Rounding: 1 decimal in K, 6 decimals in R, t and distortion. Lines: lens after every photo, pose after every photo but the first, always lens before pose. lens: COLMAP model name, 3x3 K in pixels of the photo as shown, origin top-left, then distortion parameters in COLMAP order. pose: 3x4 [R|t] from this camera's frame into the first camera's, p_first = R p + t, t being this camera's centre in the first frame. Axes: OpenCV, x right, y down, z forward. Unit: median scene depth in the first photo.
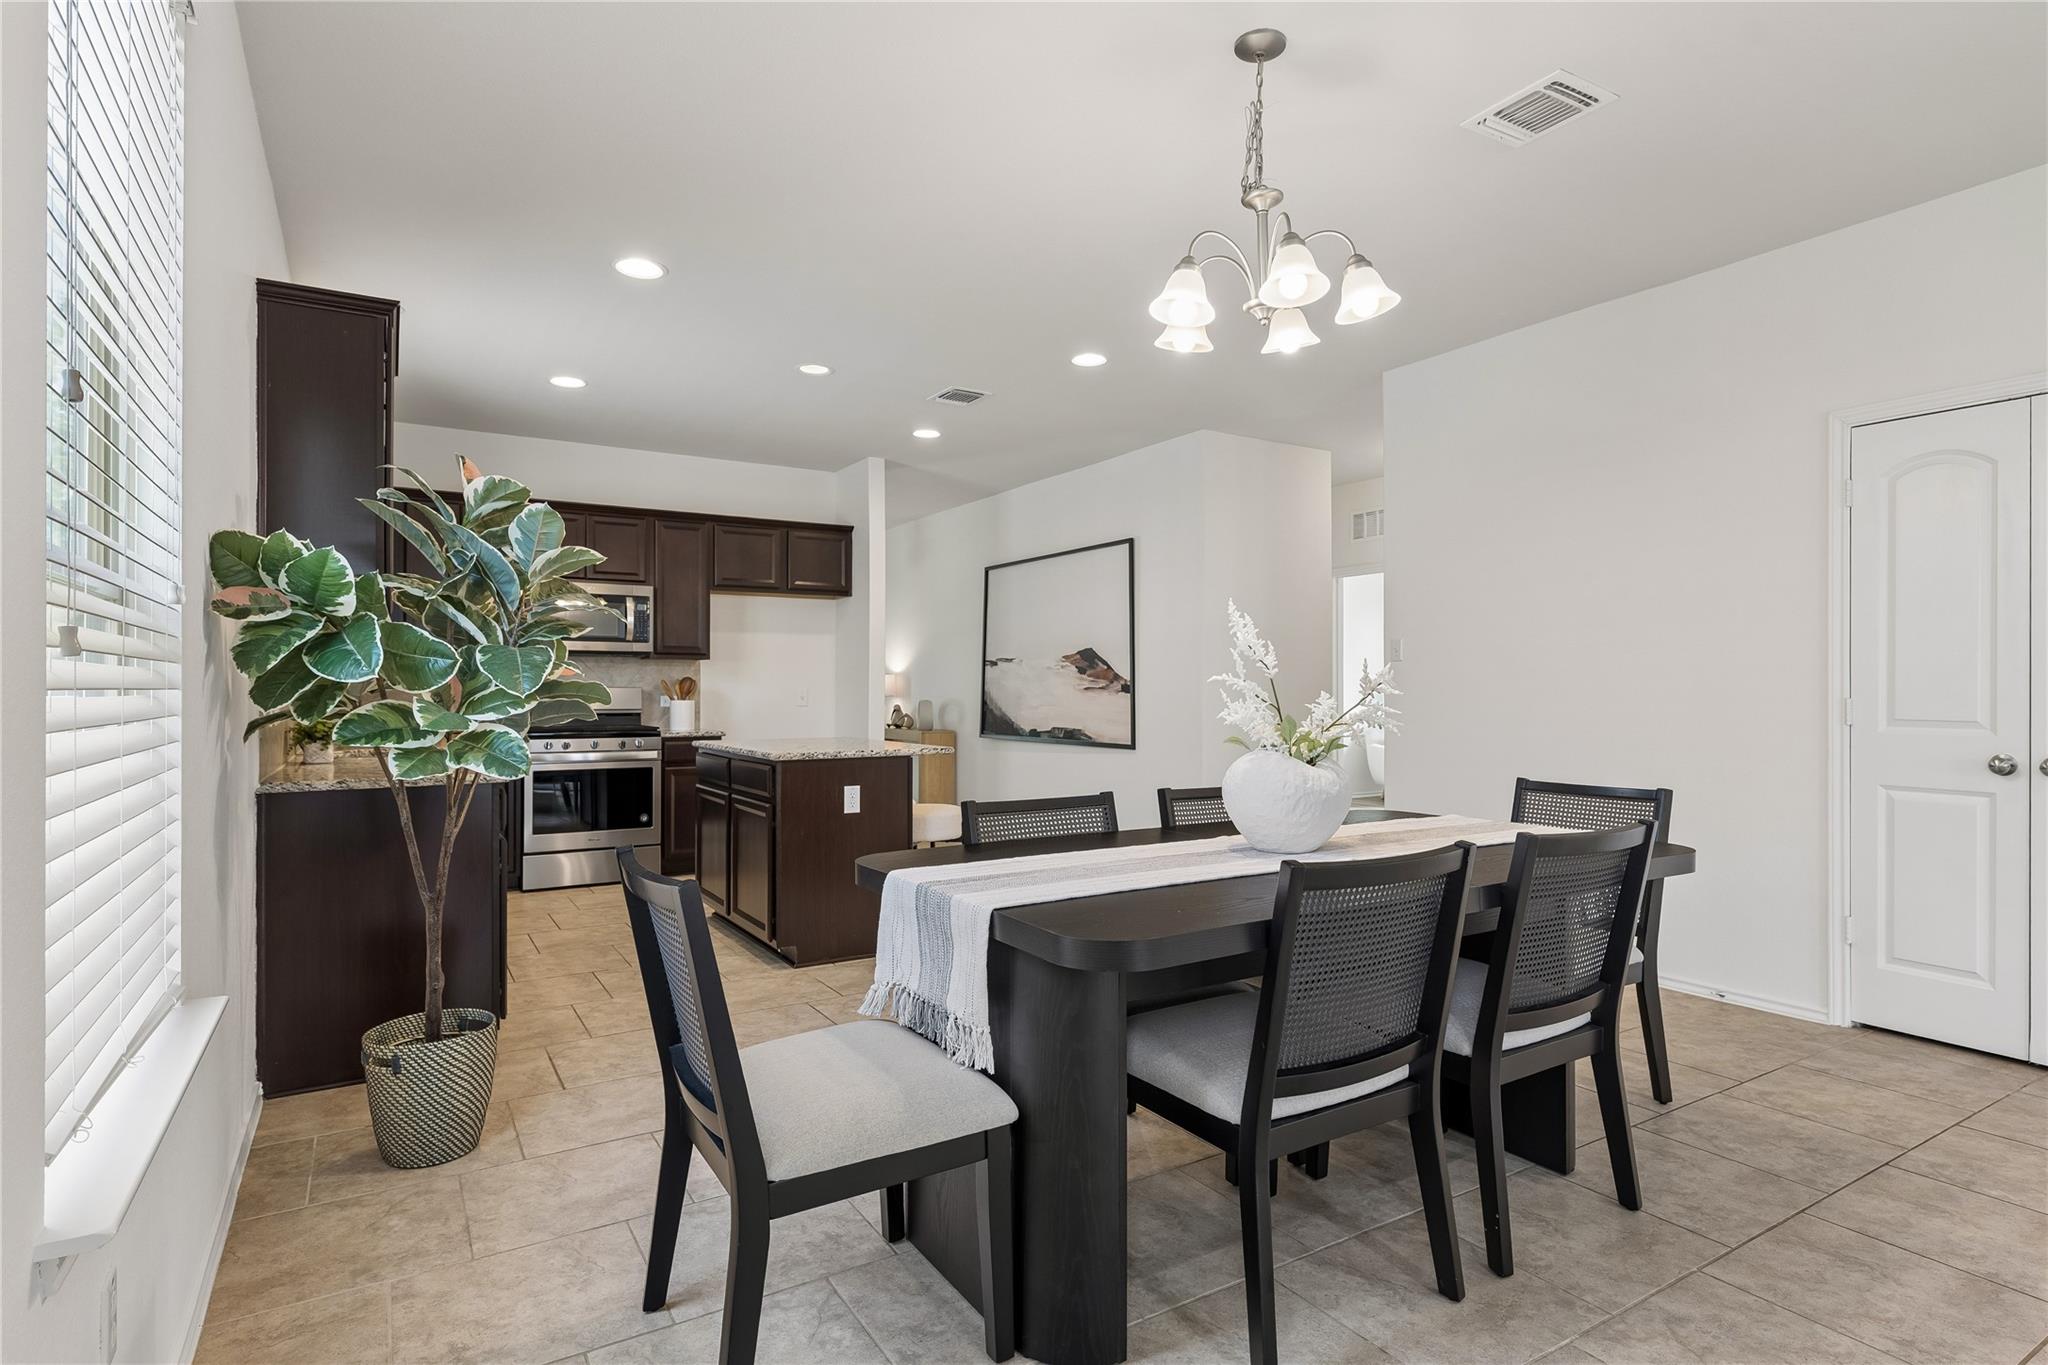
lens RADIAL K [[1062.0, 0, 1024.0], [0, 1062.0, 682.5], [0, 0, 1]] dist [0.003002, -0.000216]
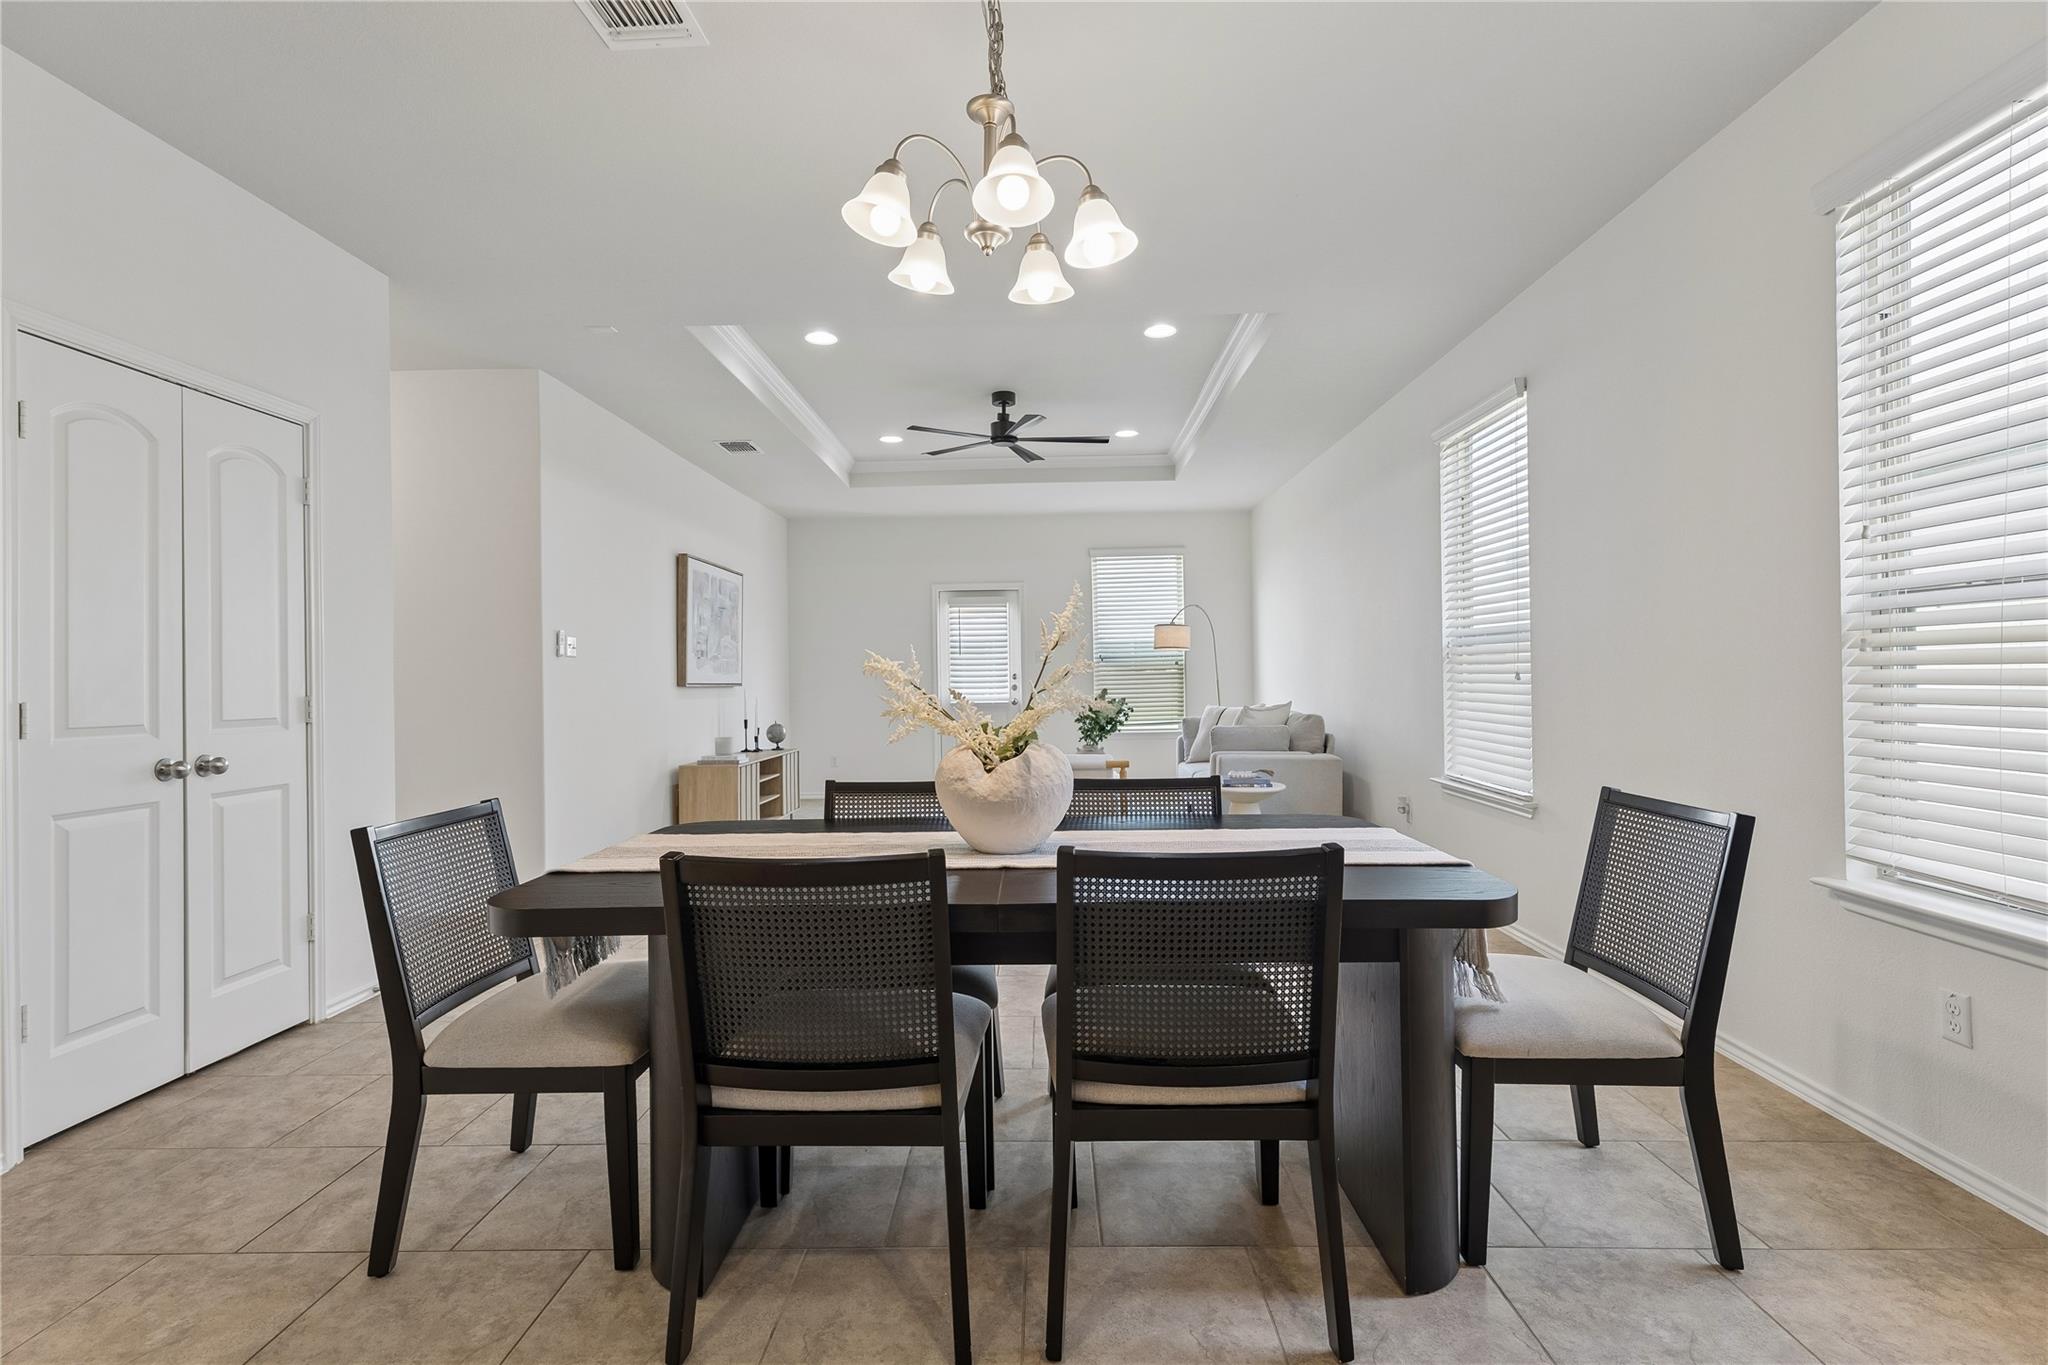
lens RADIAL K [[1010.7, 0, 1023.3], [0, 1010.7, 673.3], [0, 0, 1]] dist [-0.000768, -0.000055]
pose [[-0.852092, 0.012128, 0.523252, -0.088561], [0.012592, 0.999917, -0.002670, 0.003530], [-0.523241, 0.004314, -0.852174, 0.681475]]
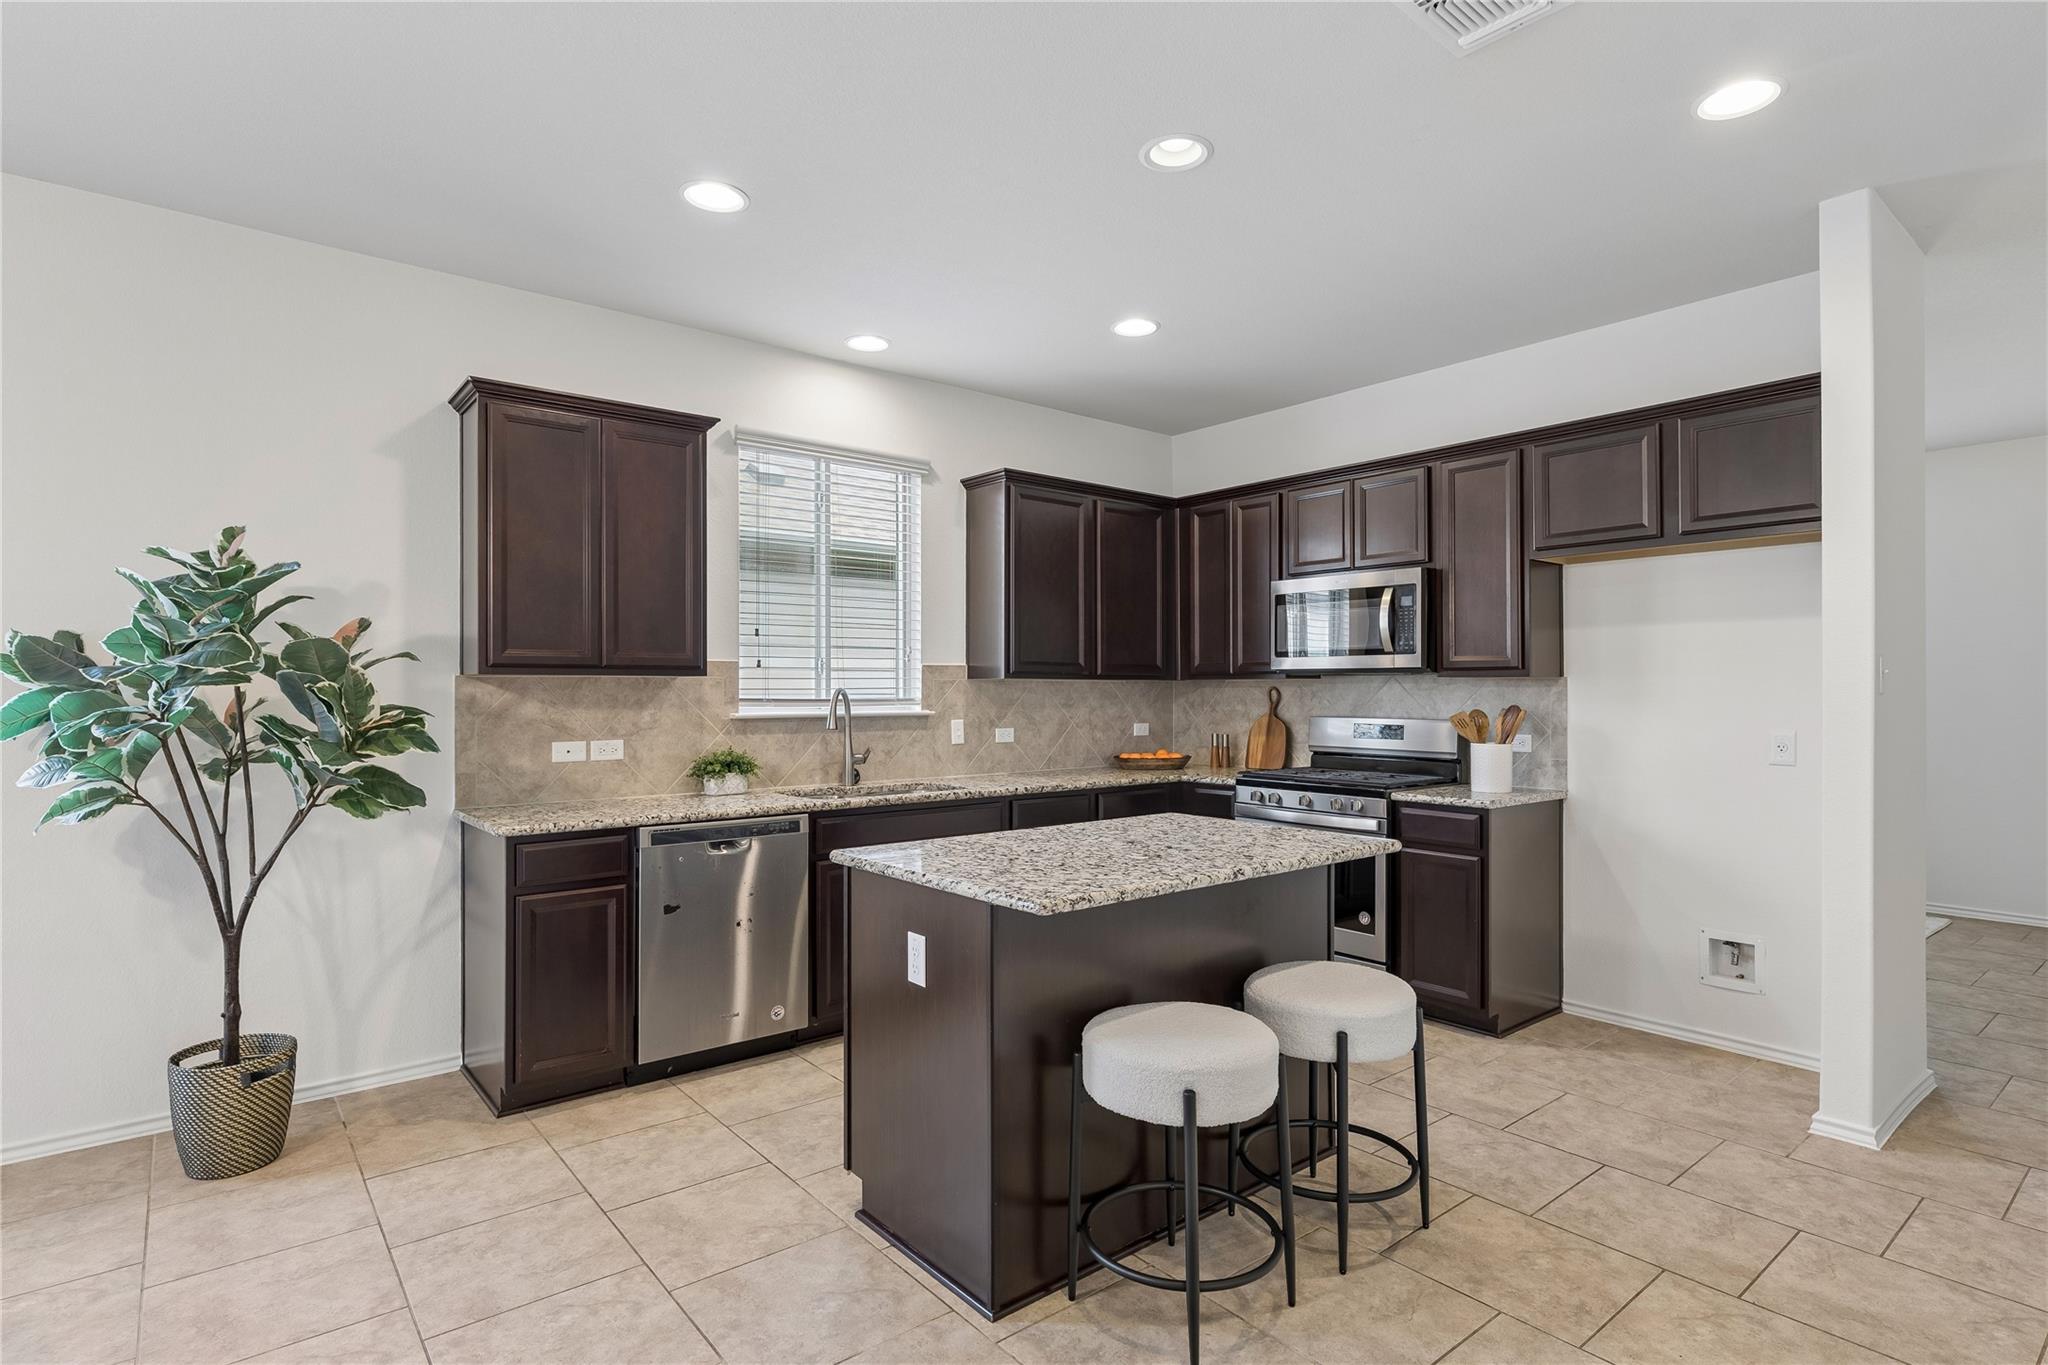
lens RADIAL K [[1039.0, 0, 1025.7], [0, 1039.0, 674.3], [0, 0, 1]] dist [-0.001324, 0.000464]
pose [[0.136158, -0.014326, -0.990583, 0.256349], [0.005943, 0.999889, -0.013643, -0.017676], [0.990669, -0.004030, 0.136229, 0.689314]]
